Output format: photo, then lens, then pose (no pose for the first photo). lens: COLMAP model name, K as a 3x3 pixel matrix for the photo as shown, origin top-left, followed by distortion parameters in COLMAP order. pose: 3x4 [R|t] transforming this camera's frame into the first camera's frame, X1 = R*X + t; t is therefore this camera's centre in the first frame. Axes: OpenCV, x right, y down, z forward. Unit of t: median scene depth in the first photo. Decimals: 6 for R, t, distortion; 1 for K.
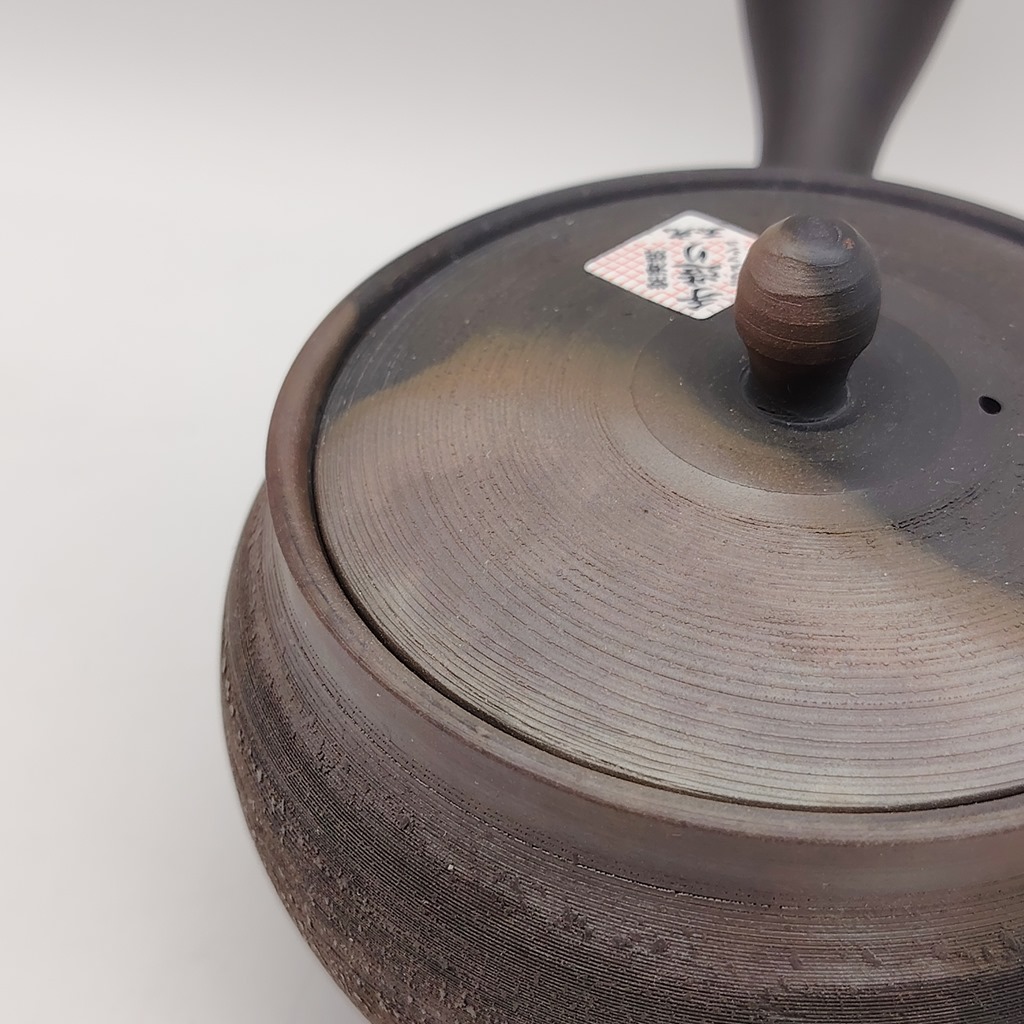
lens RADIAL K [[1836.9, 0, 512.0], [0, 1836.9, 512.0], [0, 0, 1]] dist [0.039326, -0.268613]
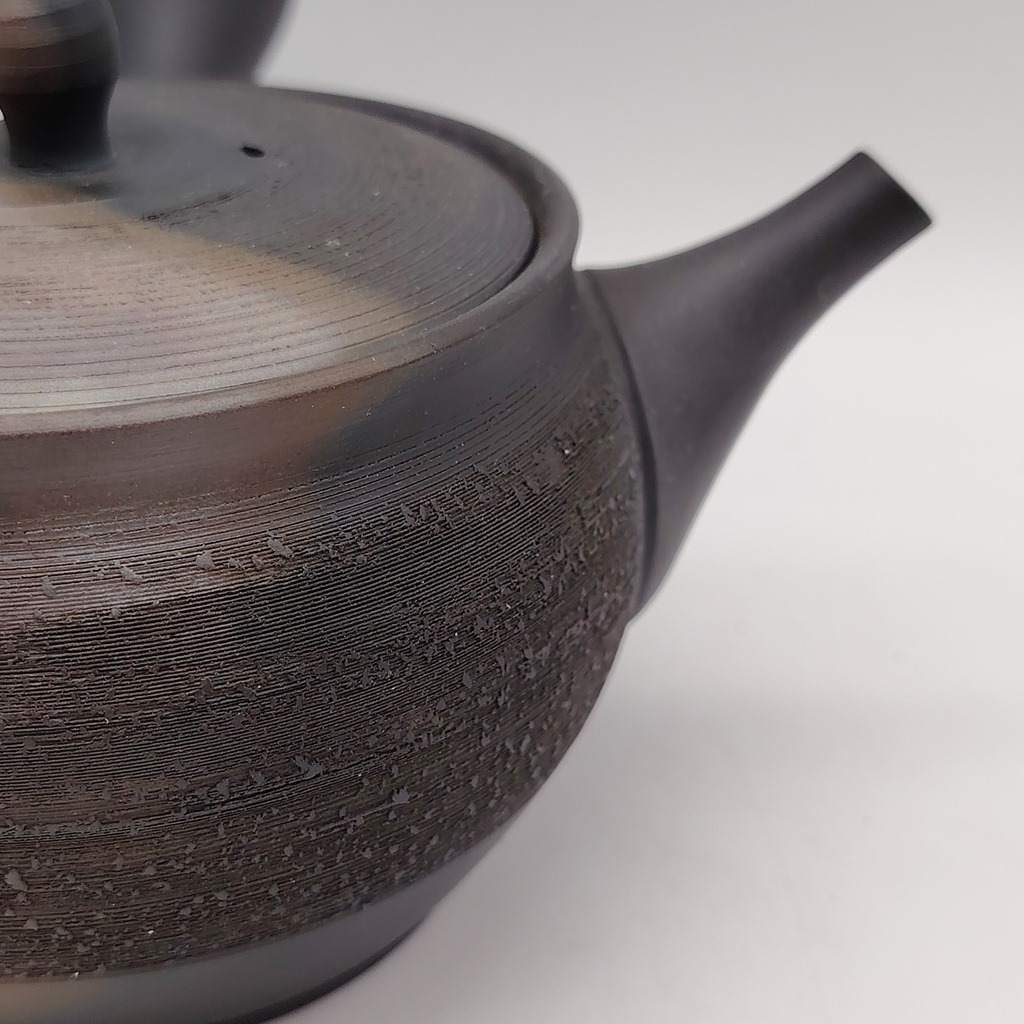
lens RADIAL K [[1836.9, 0, 512.0], [0, 1836.9, 512.0], [0, 0, 1]] dist [0.039326, -0.268613]
pose [[0.973140, -0.109699, 0.202399, 0.197051], [0.157248, 0.958857, -0.236359, 0.461417], [-0.168143, 0.261837, 0.950352, 0.060844]]
